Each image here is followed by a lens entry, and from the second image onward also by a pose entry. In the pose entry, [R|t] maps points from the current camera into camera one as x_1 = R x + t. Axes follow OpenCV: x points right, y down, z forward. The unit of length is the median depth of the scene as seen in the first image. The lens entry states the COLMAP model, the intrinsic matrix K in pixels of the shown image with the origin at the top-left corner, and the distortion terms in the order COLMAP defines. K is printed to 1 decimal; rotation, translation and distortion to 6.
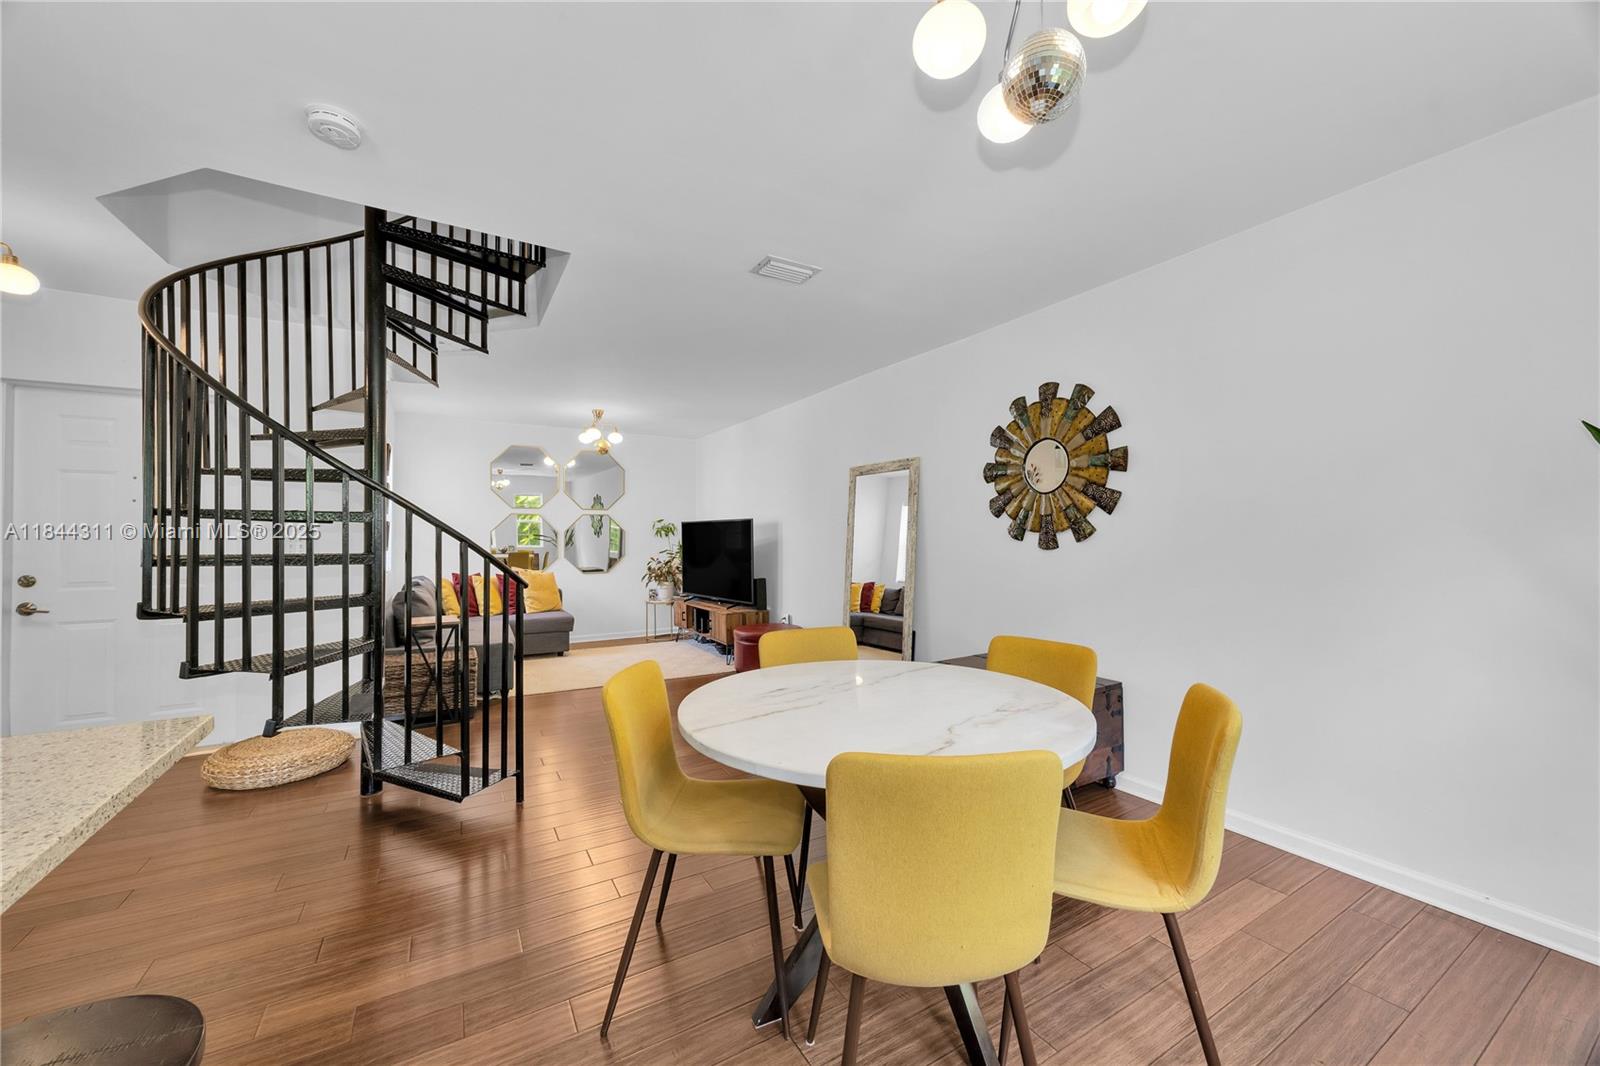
lens RADIAL K [[607.0, 0, 801.9], [0, 607.0, 531.5], [0, 0, 1]] dist [-0.001044, 0.000315]
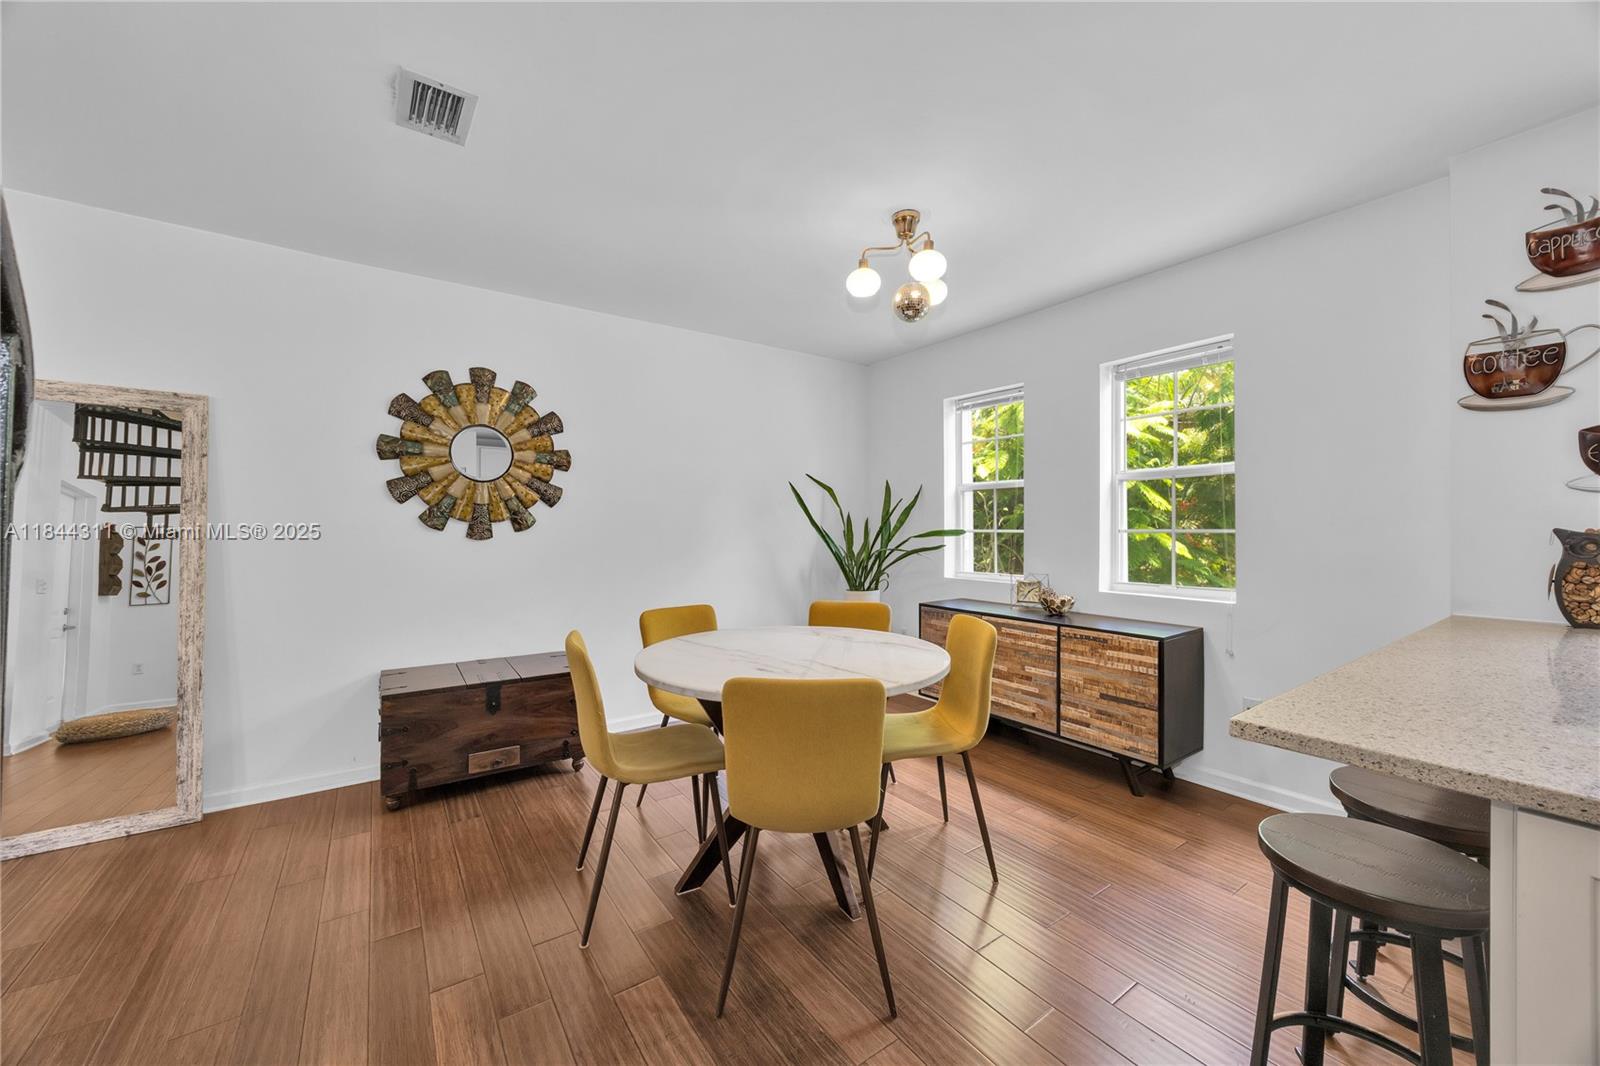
lens RADIAL K [[607.0, 0, 801.9], [0, 607.0, 531.5], [0, 0, 1]] dist [-0.001044, 0.000315]
pose [[-0.071617, -0.000628, 0.997432, -0.336151], [-0.010040, 0.999950, -0.000091, 0.006418], [-0.997382, -0.010020, -0.071620, 0.313537]]
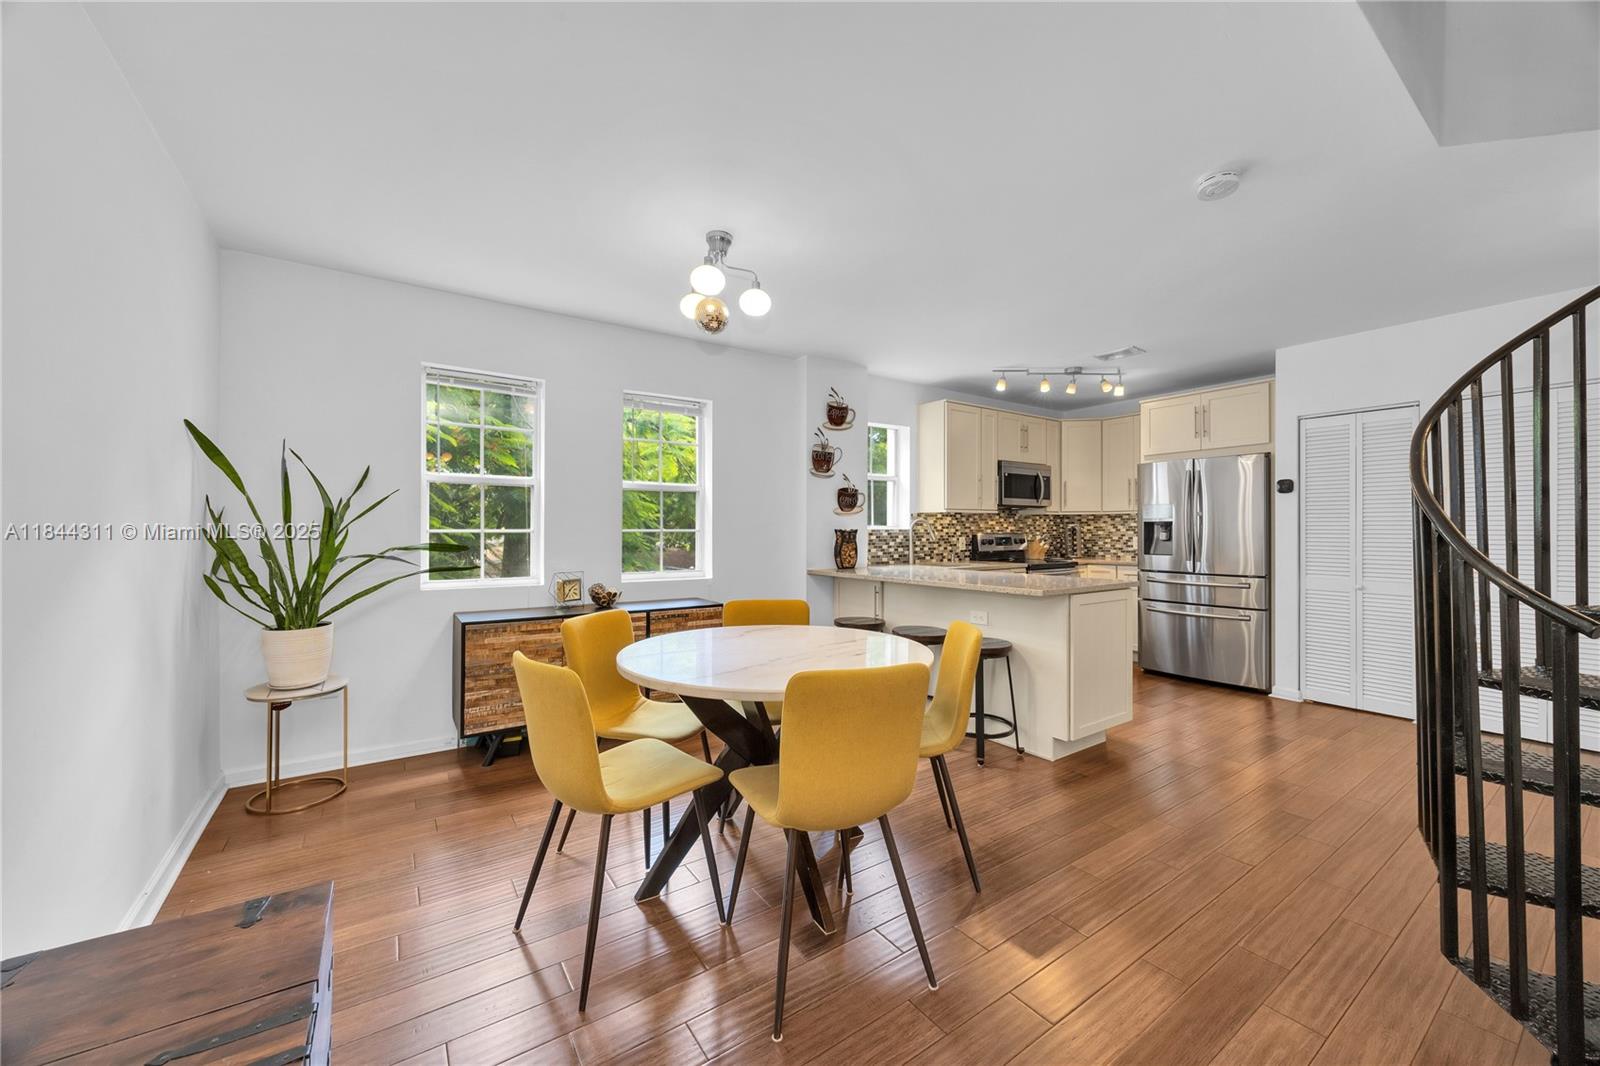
lens RADIAL K [[607.0, 0, 801.9], [0, 607.0, 531.5], [0, 0, 1]] dist [-0.001044, 0.000315]
pose [[-0.997848, 0.002816, -0.065511, 0.047574], [0.003606, 0.999922, -0.011934, 0.012811], [0.065473, -0.012144, -0.997780, 0.666264]]
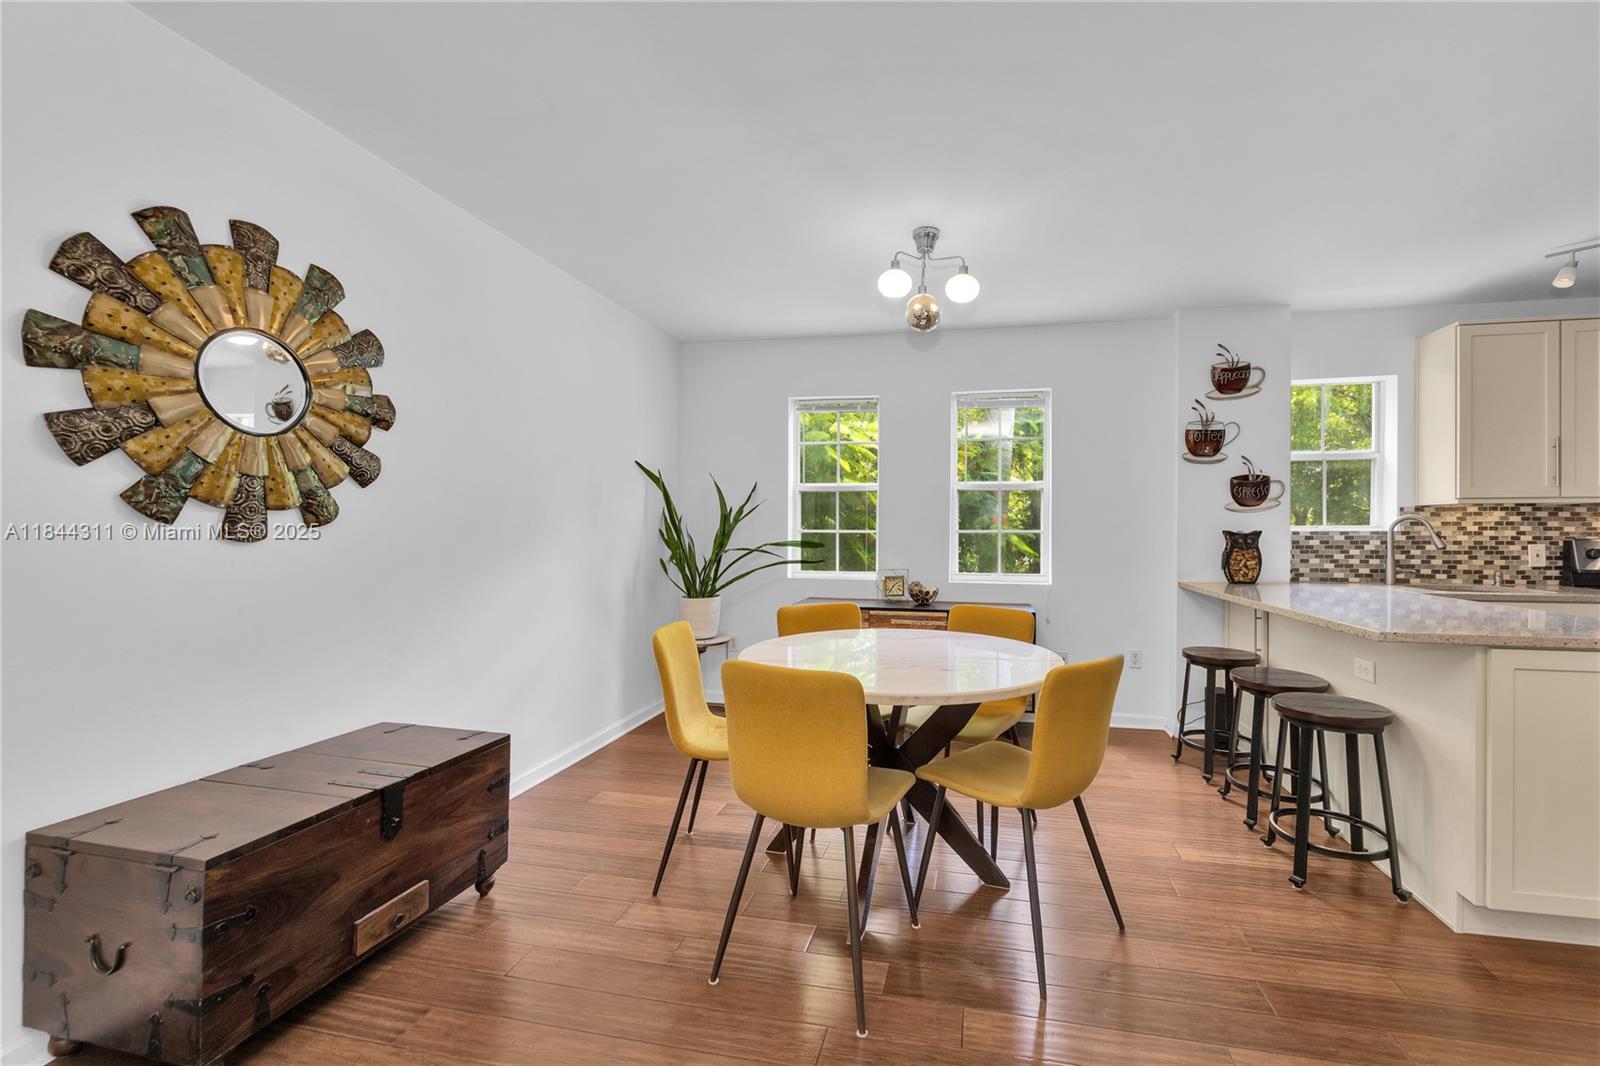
lens RADIAL K [[648.9, 0, 857.1], [0, 648.9, 531.4], [0, 0, 1]] dist [-0.002186, -0.000048]
pose [[-0.743145, -0.000754, 0.669130, -0.202130], [-0.010512, 0.999889, -0.010548, 0.011898], [-0.669048, -0.014872, -0.743071, 0.597772]]
